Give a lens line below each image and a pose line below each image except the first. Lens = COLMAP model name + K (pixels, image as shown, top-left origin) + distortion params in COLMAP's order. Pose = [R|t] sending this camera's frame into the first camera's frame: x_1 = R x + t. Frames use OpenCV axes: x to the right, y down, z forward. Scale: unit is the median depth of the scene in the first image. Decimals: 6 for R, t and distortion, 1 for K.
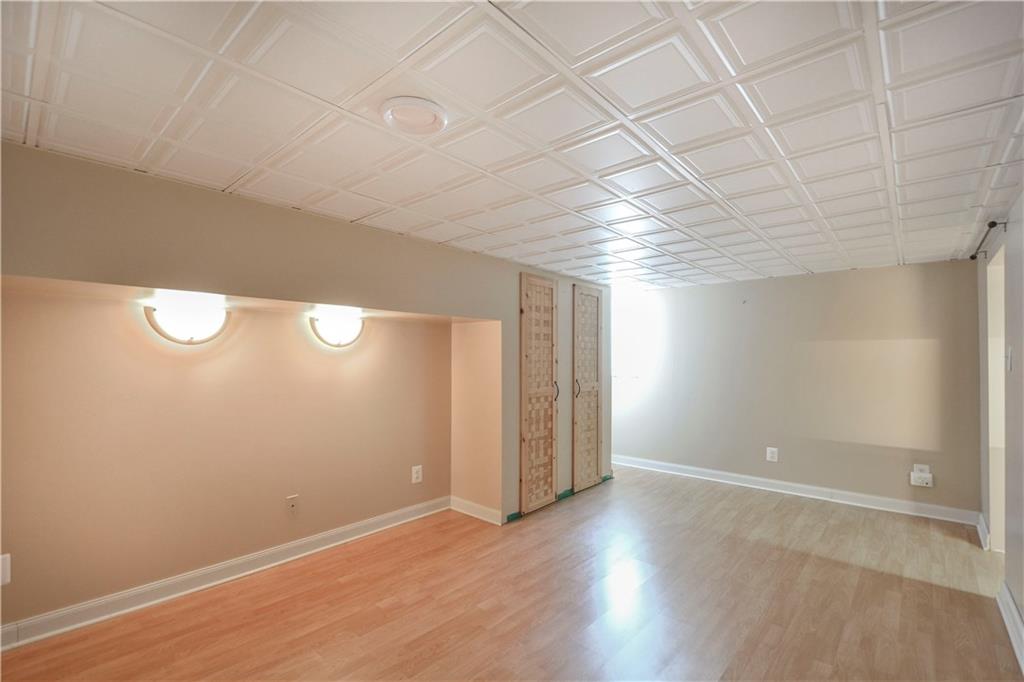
lens RADIAL K [[454.9, 0, 511.6], [0, 454.9, 353.3], [0, 0, 1]] dist [-0.001587, -0.000739]
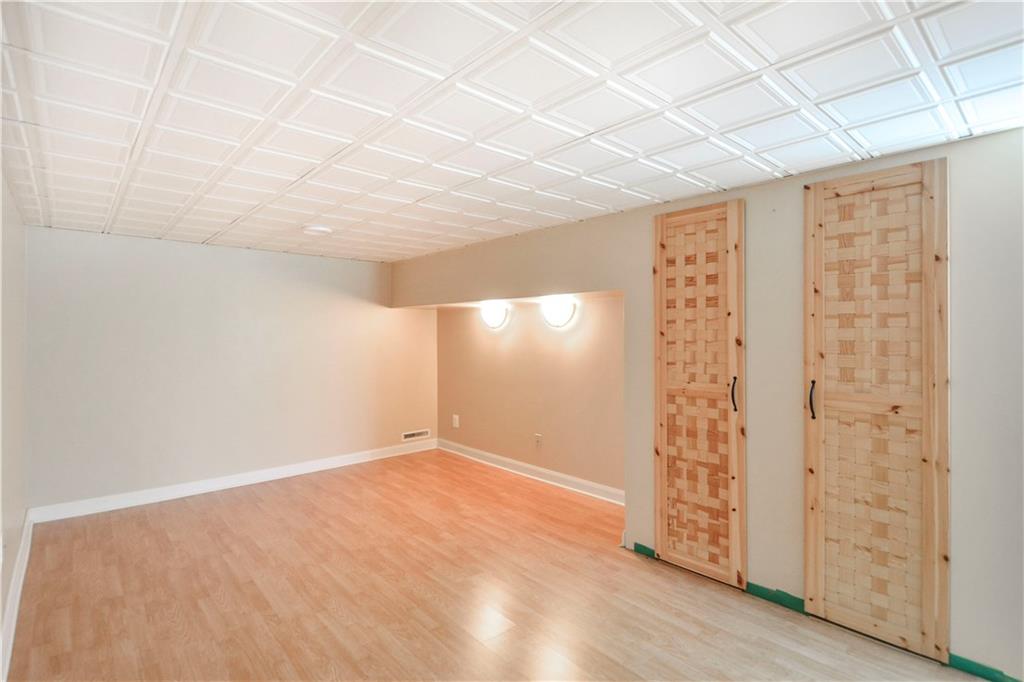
lens RADIAL K [[493.4, 0, 513.5], [0, 493.4, 329.3], [0, 0, 1]] dist [0.001847, -0.000140]
pose [[-0.118697, -0.011804, -0.992860, 0.782225], [0.011648, 0.999844, -0.013280, 0.006907], [0.992862, -0.013141, -0.118541, 0.834793]]
